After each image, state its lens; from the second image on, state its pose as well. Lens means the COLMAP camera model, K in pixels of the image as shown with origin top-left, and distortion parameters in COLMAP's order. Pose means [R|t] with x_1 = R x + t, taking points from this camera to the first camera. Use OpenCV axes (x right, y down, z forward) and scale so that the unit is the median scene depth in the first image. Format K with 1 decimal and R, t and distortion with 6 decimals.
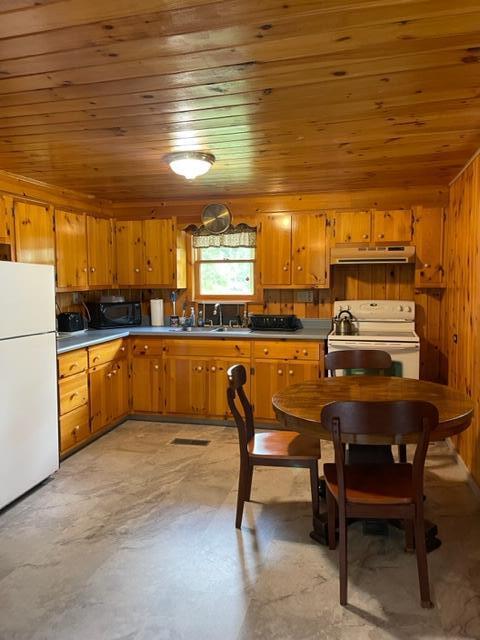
lens RADIAL K [[486.0, 0, 241.9], [0, 486.0, 318.2], [0, 0, 1]] dist [0.064509, -0.089692]
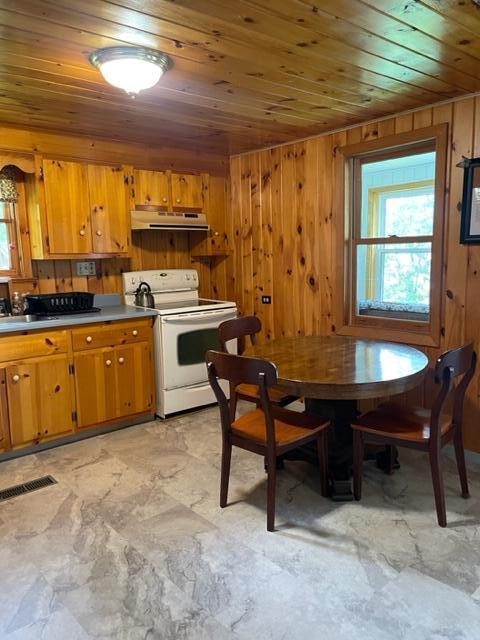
lens RADIAL K [[491.9, 0, 240.5], [0, 491.9, 330.3], [0, 0, 1]] dist [0.009821, -0.002724]
pose [[0.560995, -0.133734, 0.816945, -0.458049], [0.072962, 0.991012, 0.112126, -0.017729], [-0.824598, -0.003297, 0.565710, 0.359501]]
